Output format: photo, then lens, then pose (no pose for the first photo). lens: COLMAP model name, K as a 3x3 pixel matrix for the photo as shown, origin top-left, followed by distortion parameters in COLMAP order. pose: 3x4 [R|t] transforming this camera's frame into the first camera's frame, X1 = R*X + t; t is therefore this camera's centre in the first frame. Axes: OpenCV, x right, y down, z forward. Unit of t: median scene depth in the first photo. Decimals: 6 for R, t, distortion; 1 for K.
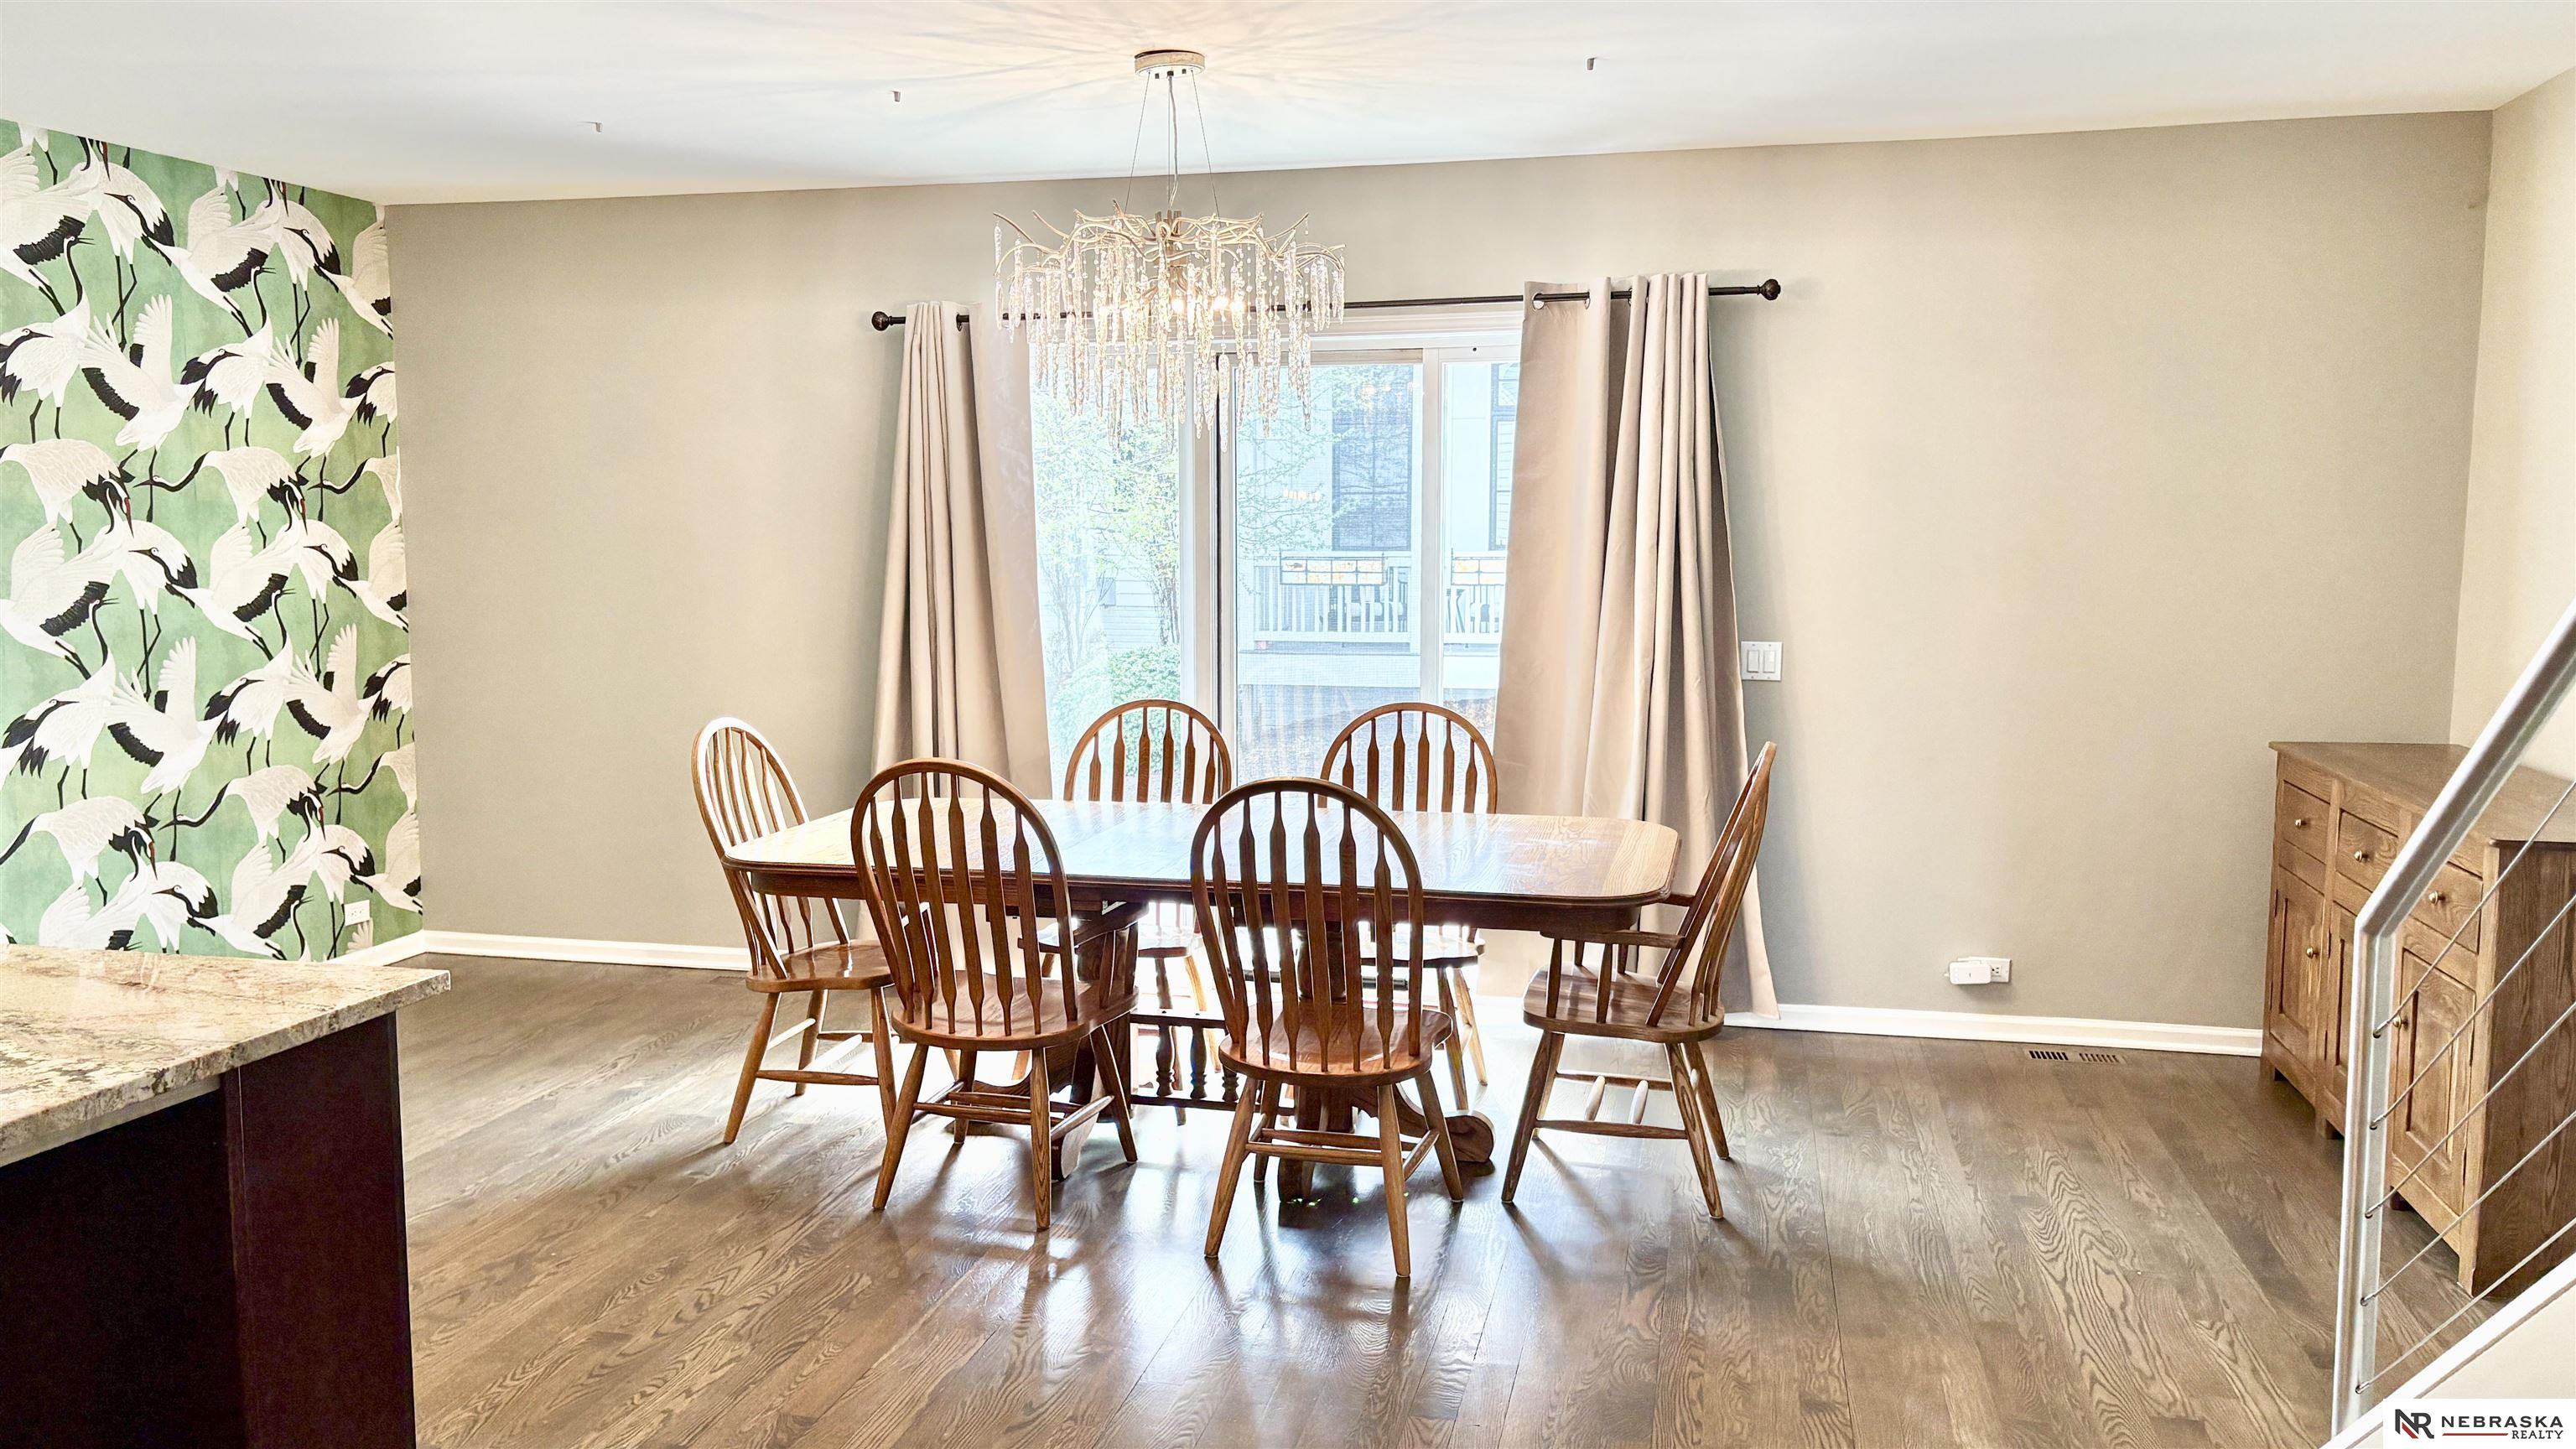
lens RADIAL K [[1941.3, 0, 1278.6], [0, 1941.3, 732.7], [0, 0, 1]] dist [0.026286, -0.010063]
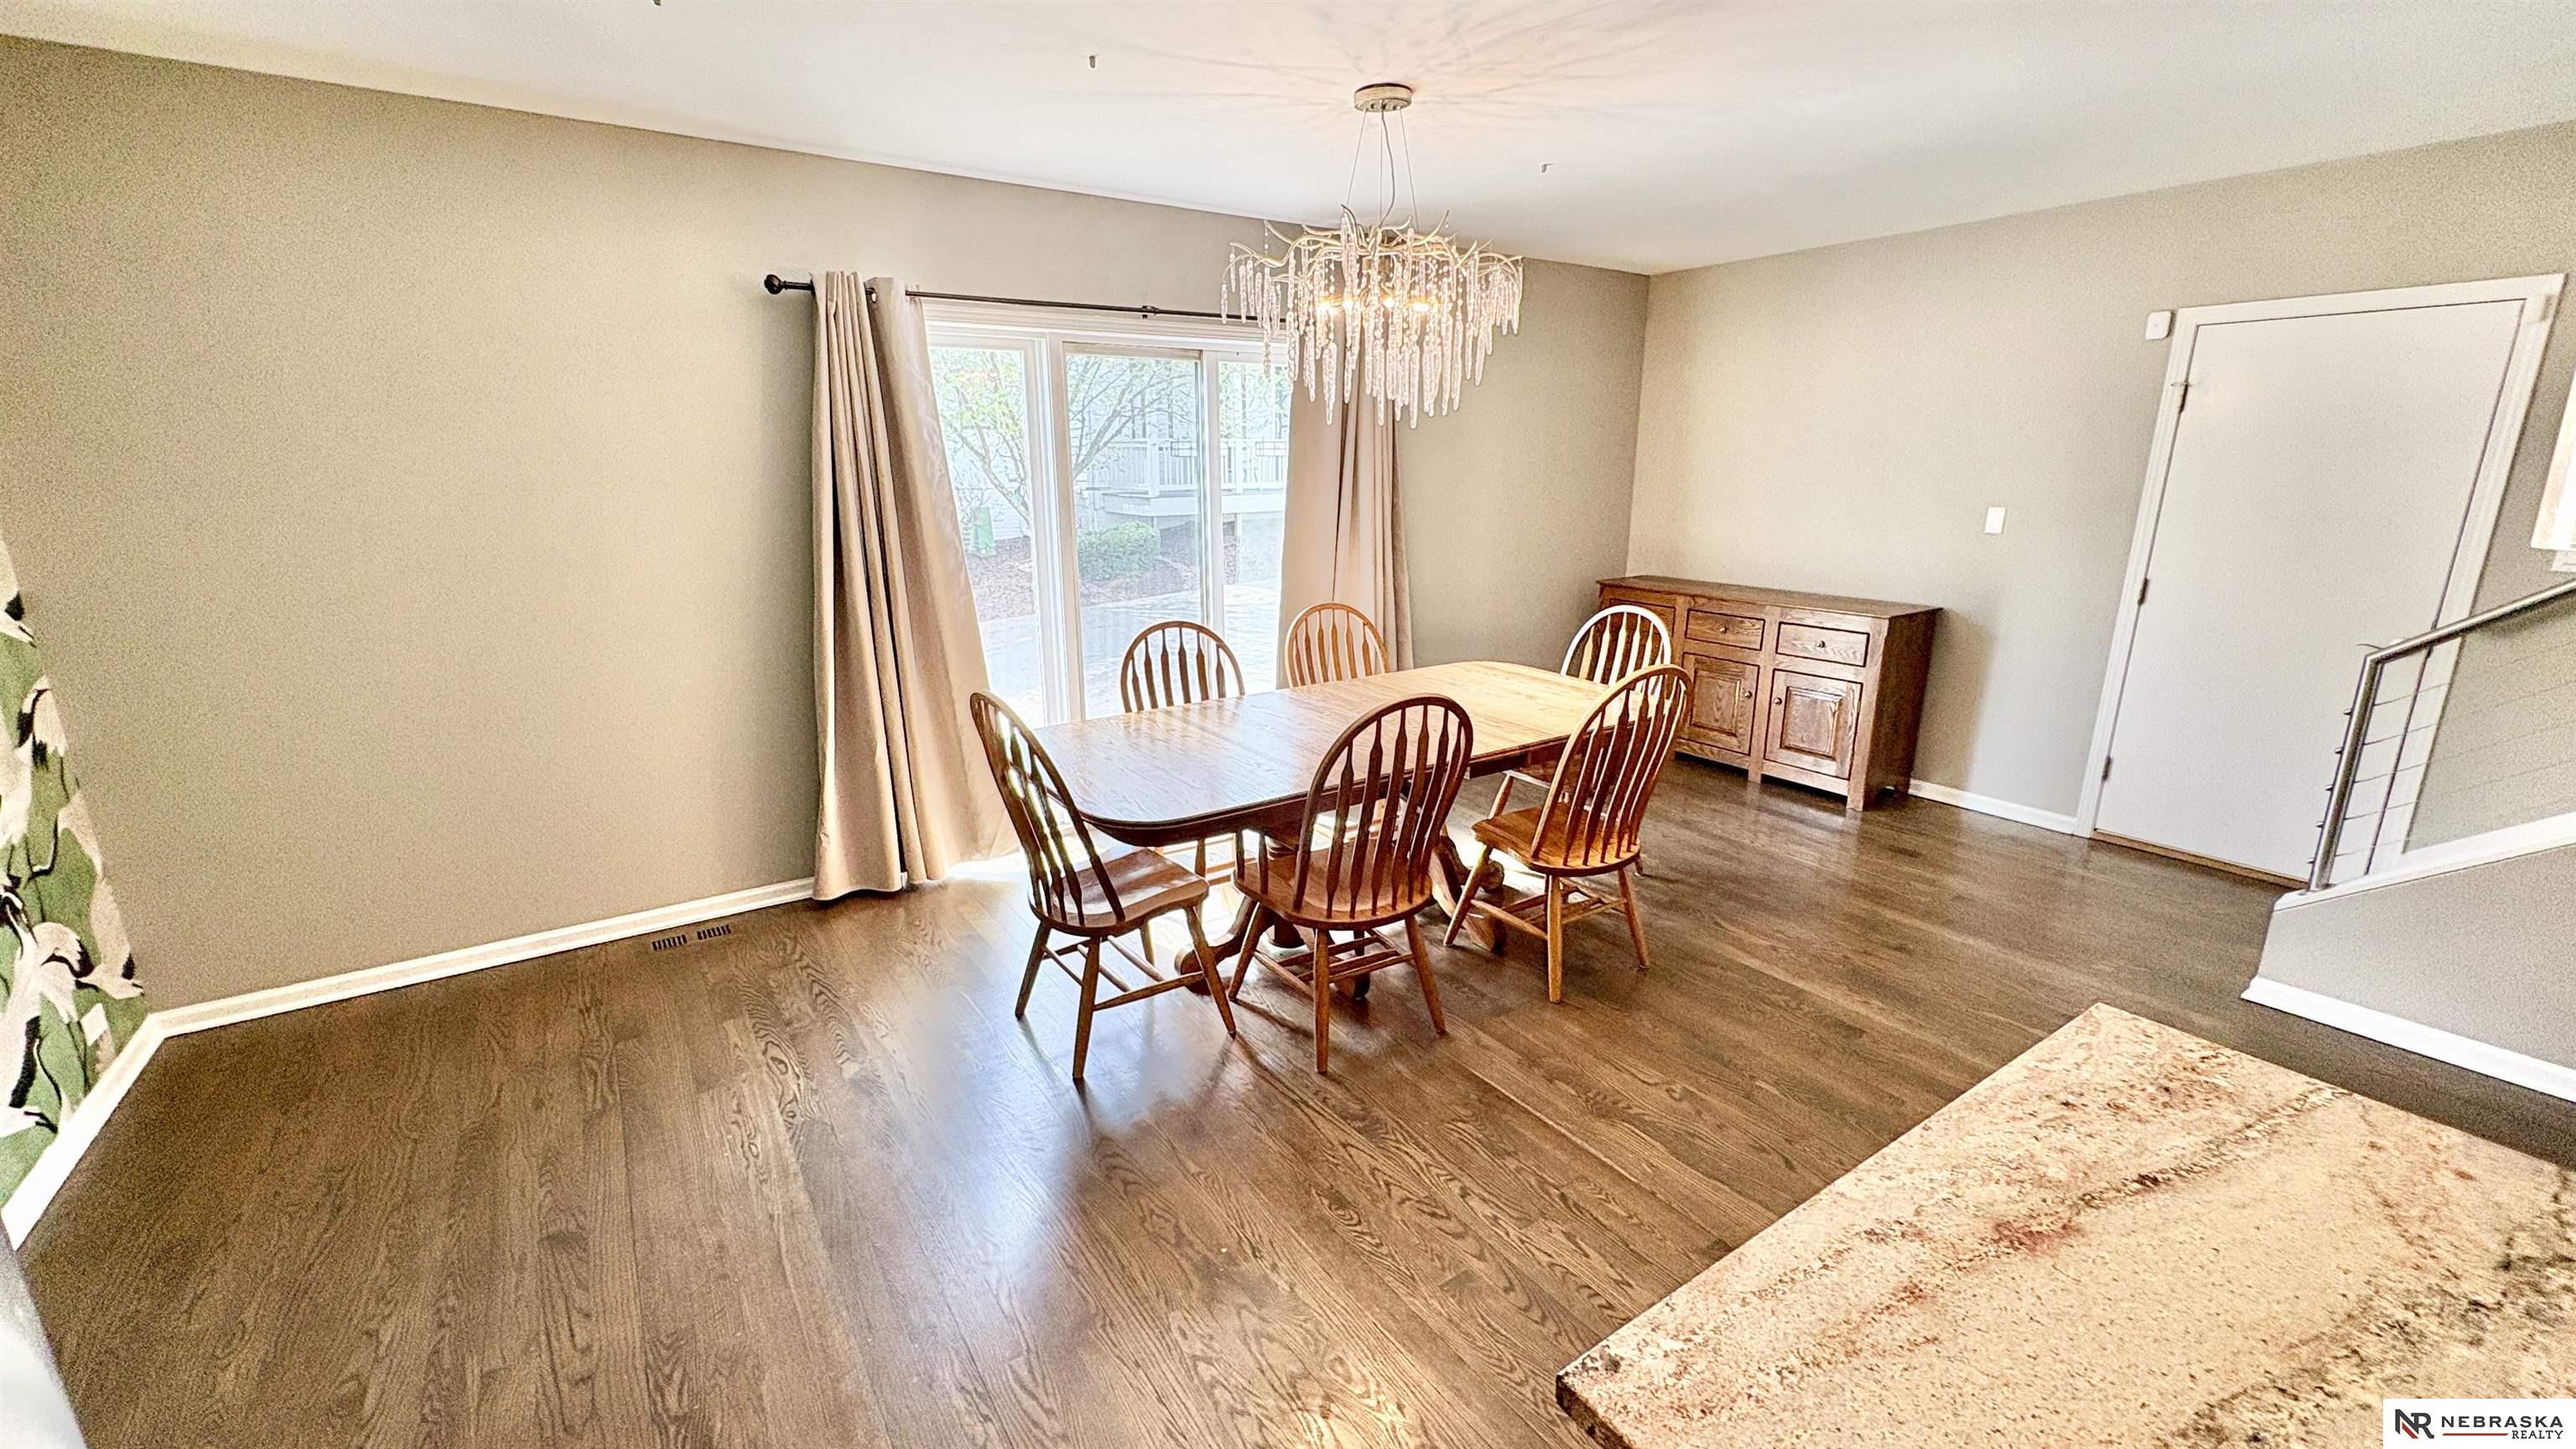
lens RADIAL K [[1023.7, 0, 1284.7], [0, 1023.7, 723.8], [0, 0, 1]] dist [0.000504, -0.000492]
pose [[0.680200, -0.185278, 0.709225, -0.430815], [0.087166, 0.981109, 0.172707, -0.052439], [-0.727826, -0.055655, 0.683500, 0.410210]]
